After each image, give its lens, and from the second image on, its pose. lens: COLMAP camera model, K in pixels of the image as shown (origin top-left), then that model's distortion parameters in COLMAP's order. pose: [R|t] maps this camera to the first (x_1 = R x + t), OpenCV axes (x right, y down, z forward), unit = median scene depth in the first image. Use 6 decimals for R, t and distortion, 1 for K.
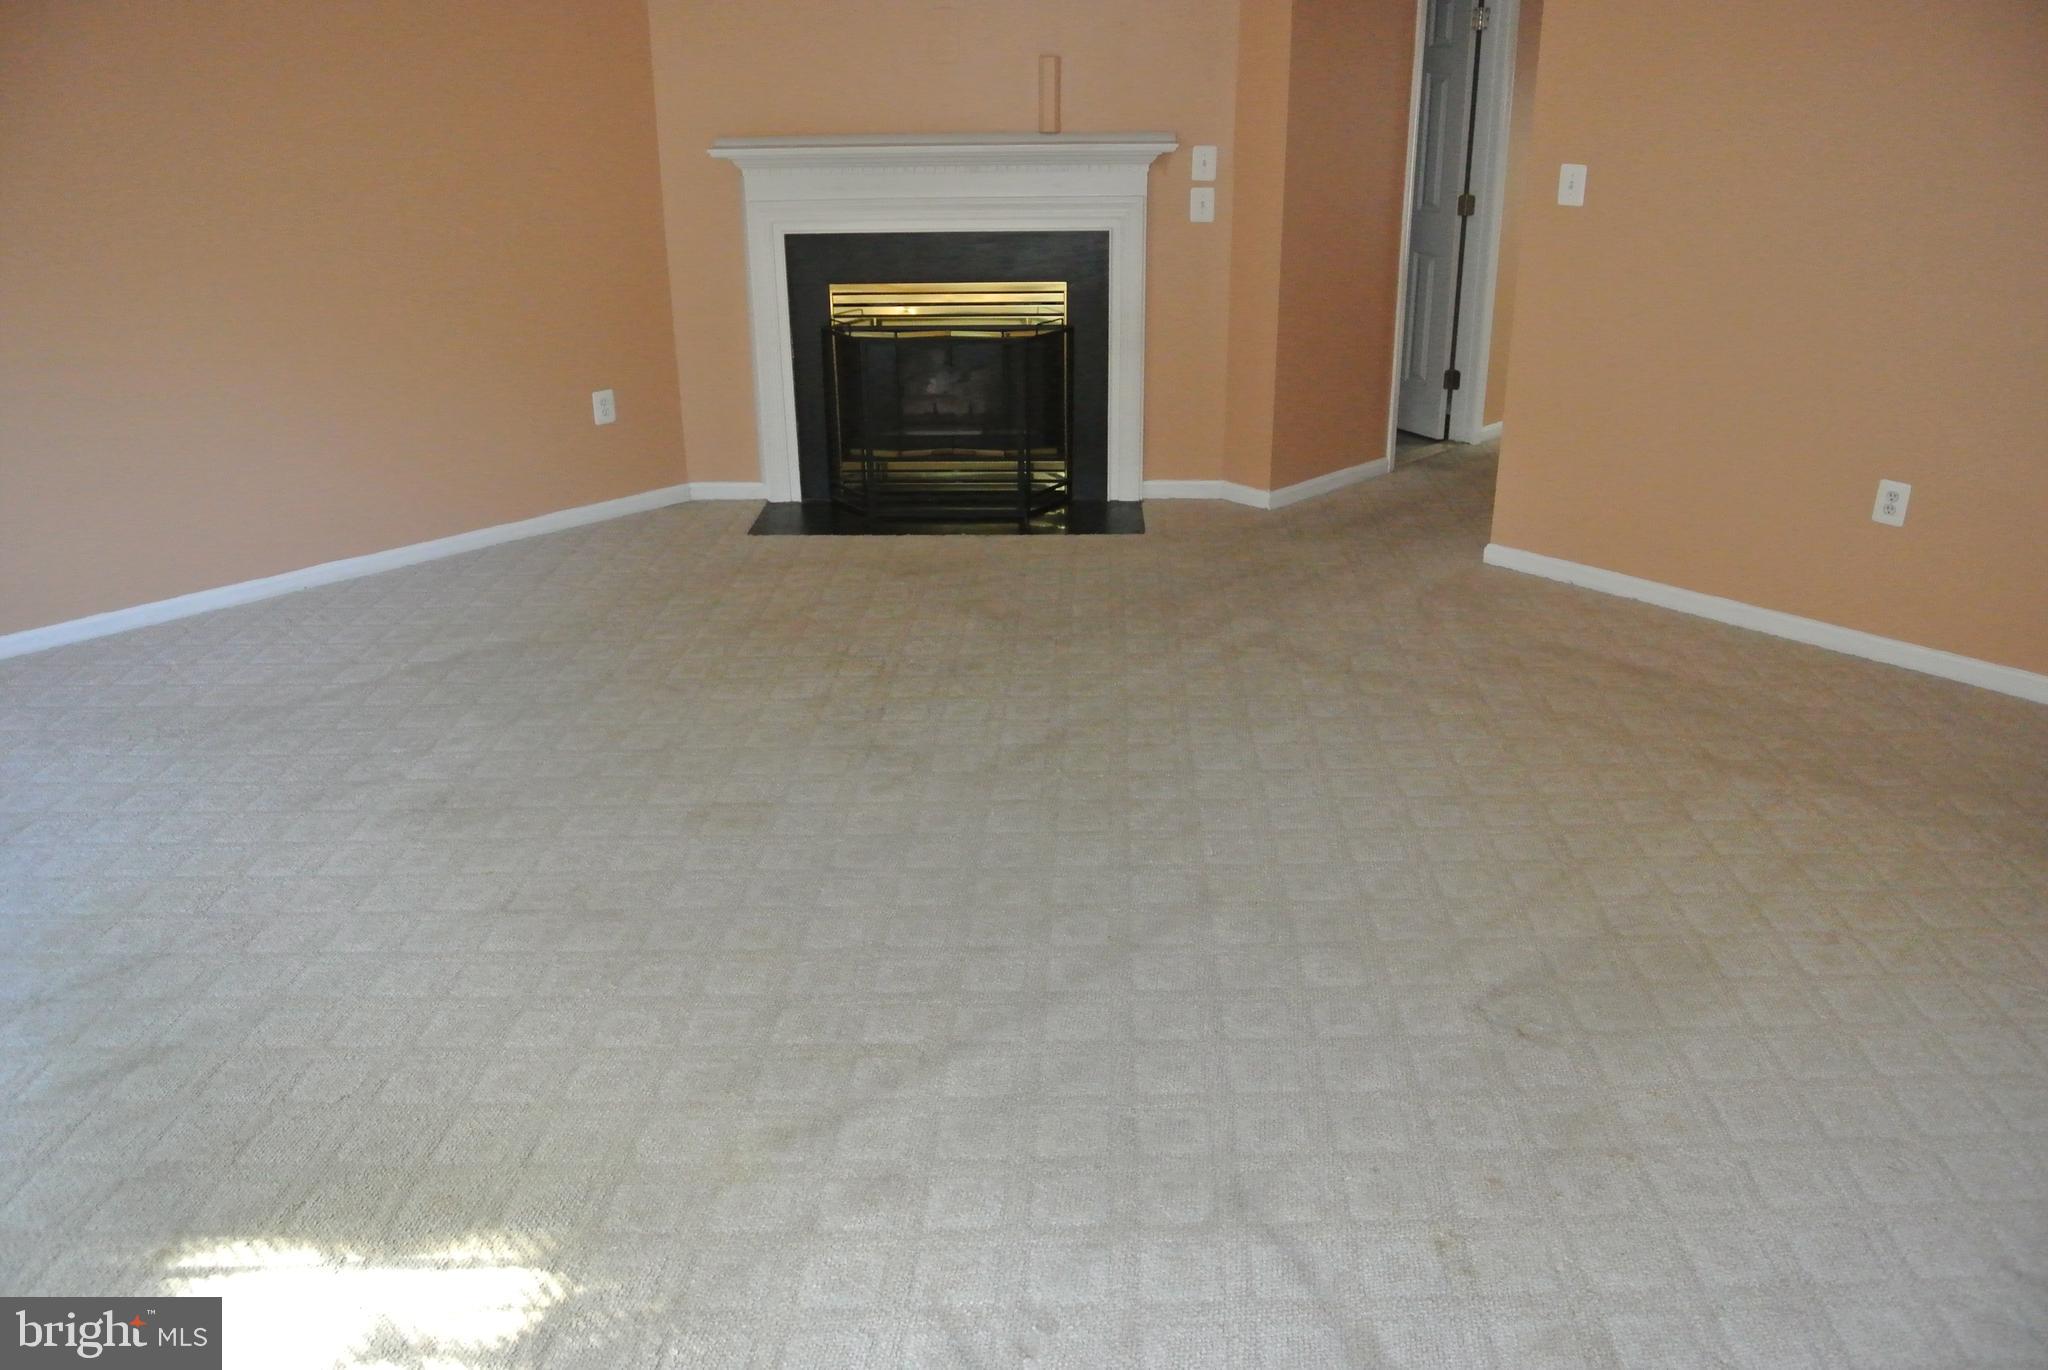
lens RADIAL K [[1586.5, 0, 1015.3], [0, 1586.5, 684.7], [0, 0, 1]] dist [-0.082614, 0.031533]
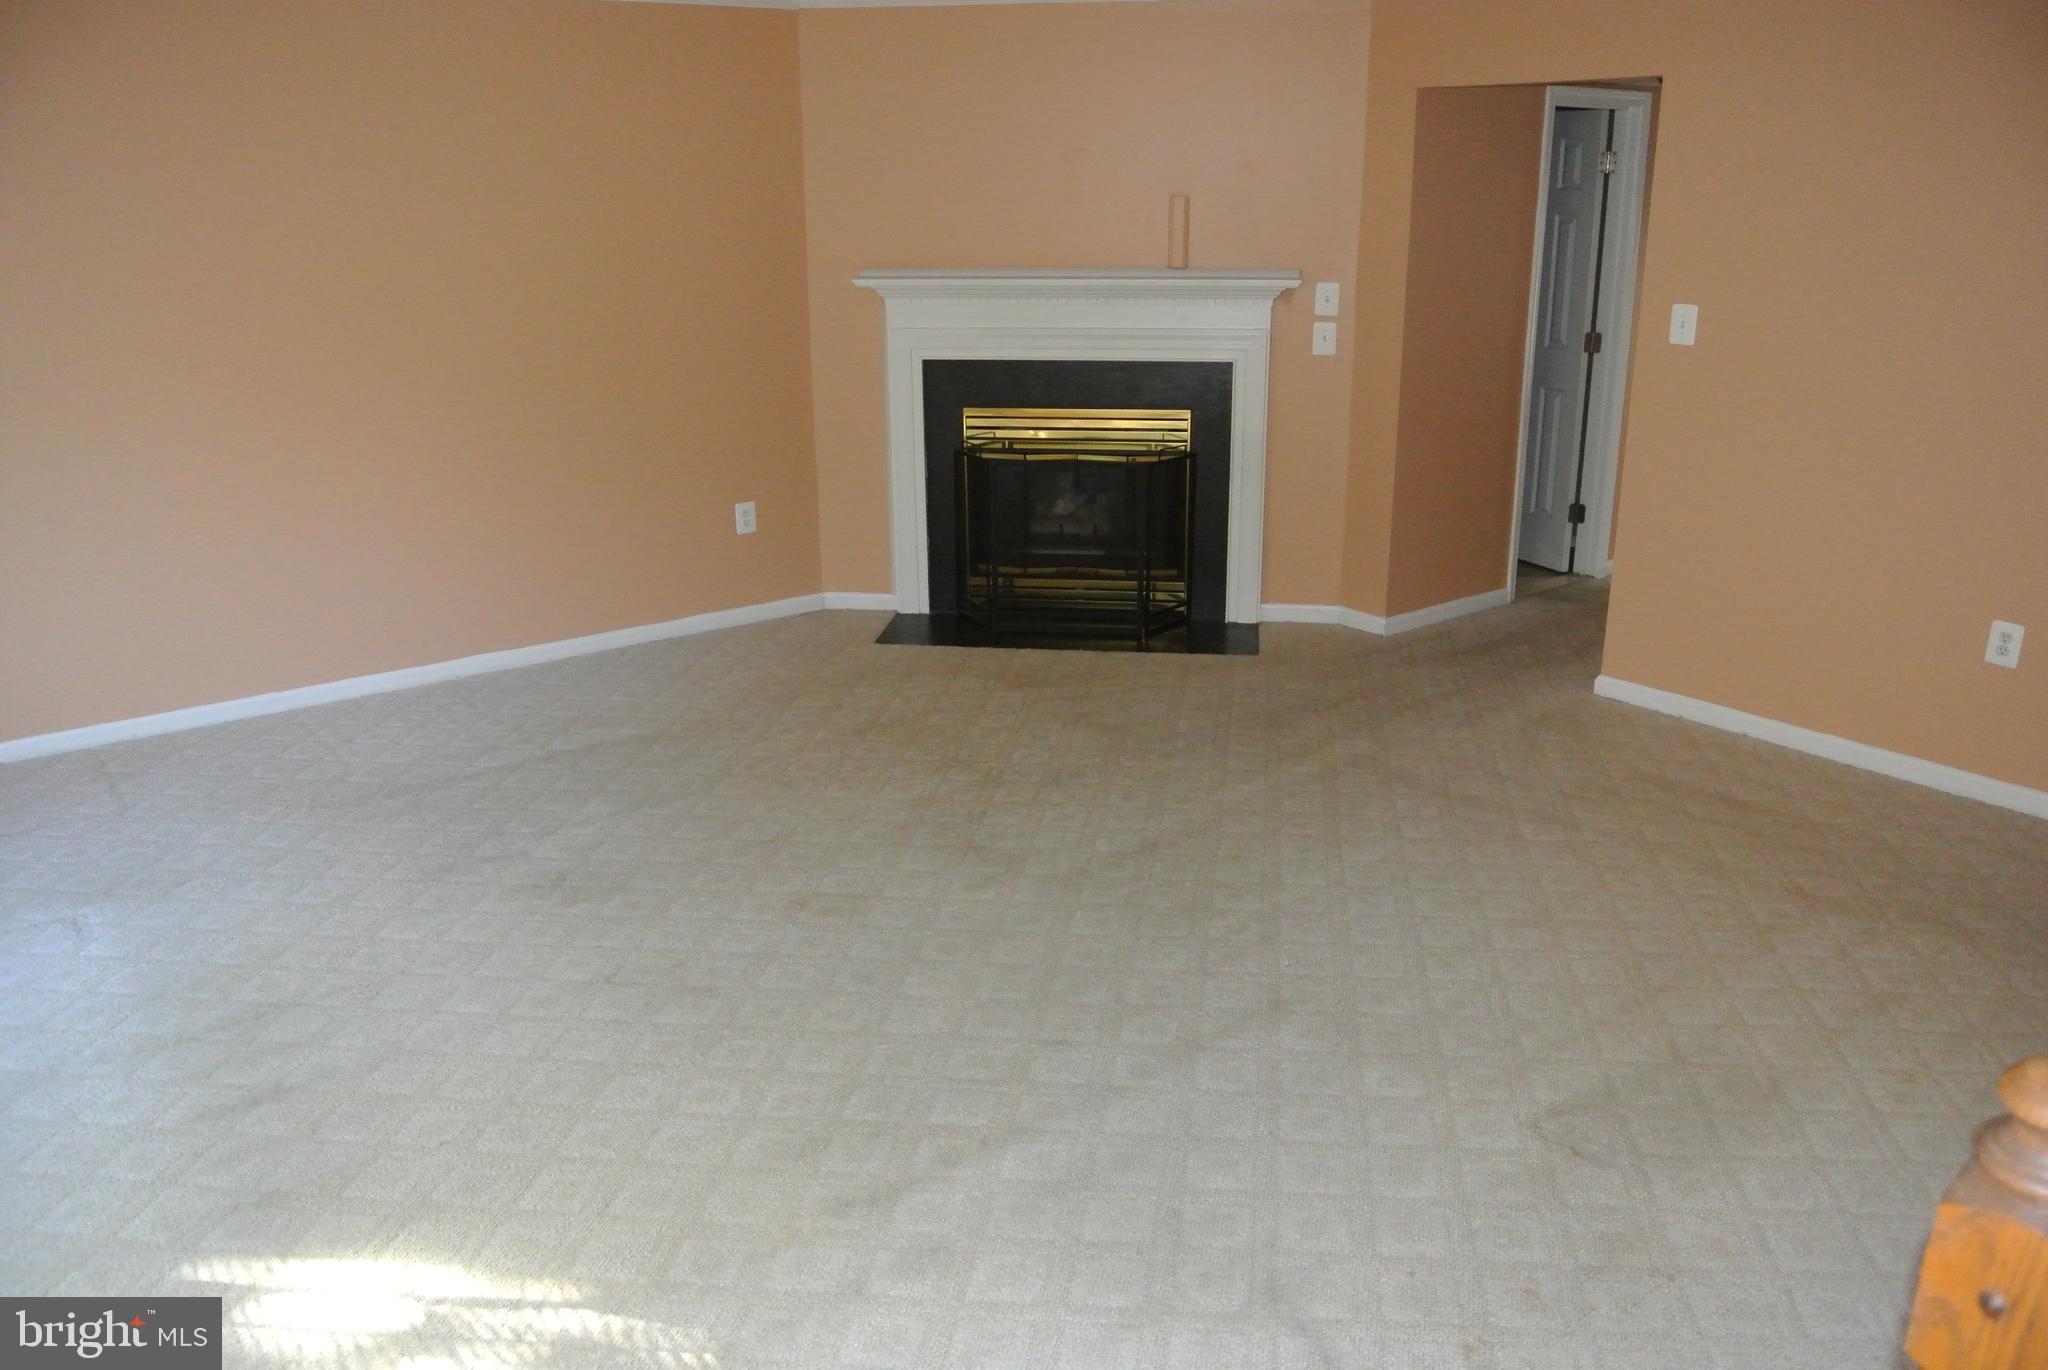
lens RADIAL K [[1586.5, 0, 1015.3], [0, 1586.5, 684.7], [0, 0, 1]] dist [-0.082614, 0.031533]
pose [[0.994683, 0.034914, -0.096889, 0.037956], [-0.042248, 0.996310, -0.074703, 0.009810], [0.093923, 0.078399, 0.992488, -0.038983]]
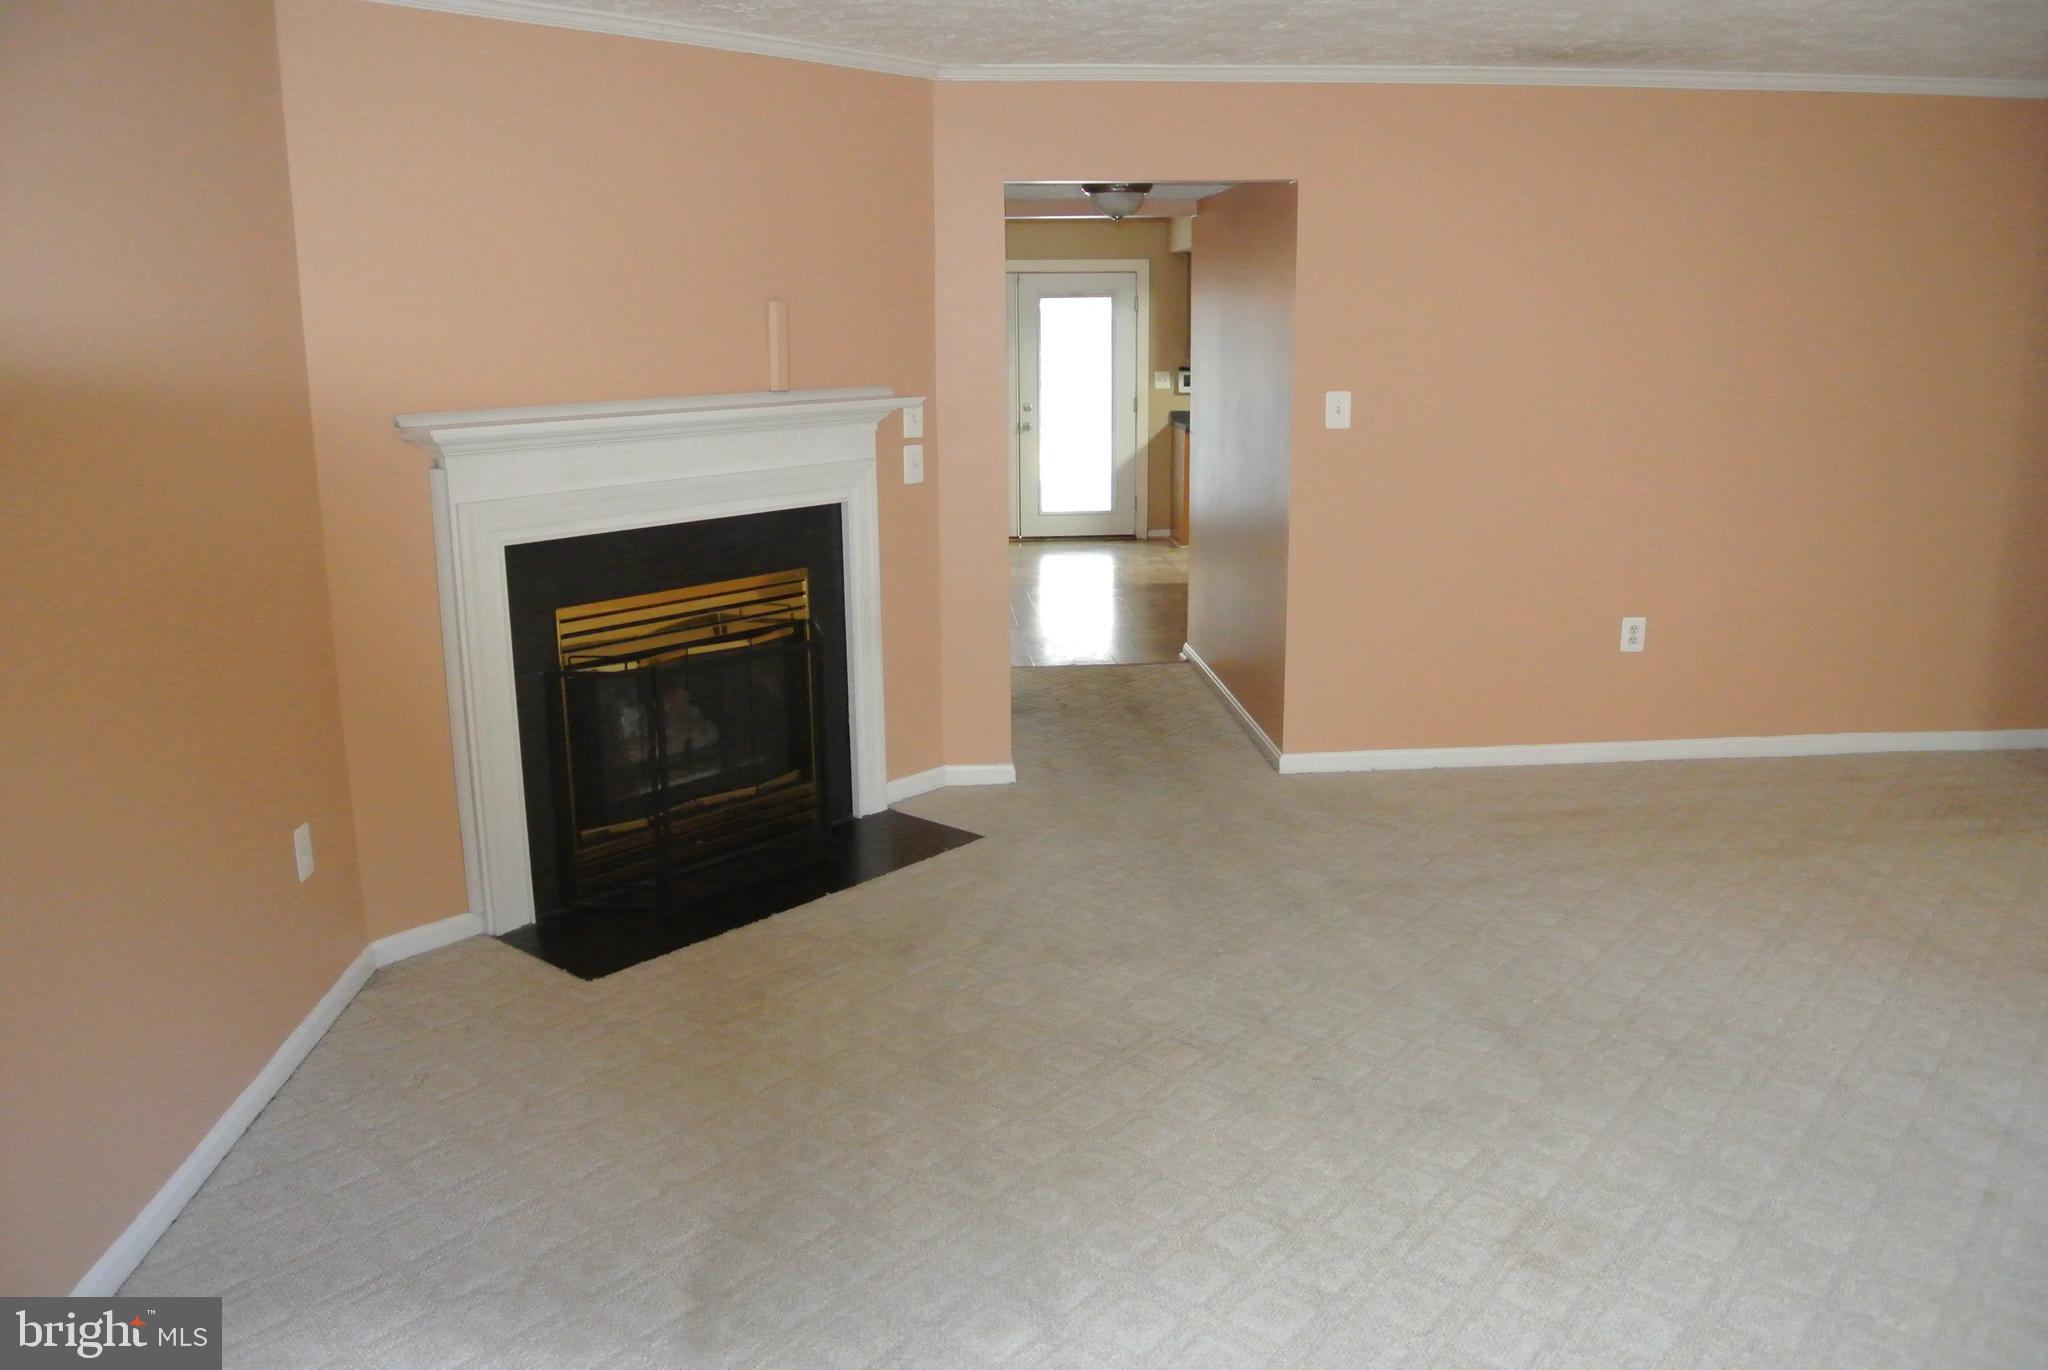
lens RADIAL K [[1586.5, 0, 1015.3], [0, 1586.5, 684.7], [0, 0, 1]] dist [-0.082614, 0.031533]
pose [[0.634323, -0.169316, 0.754299, -0.809787], [0.297387, 0.954081, -0.035926, -0.206095], [-0.713579, 0.247108, 0.655548, 0.606744]]
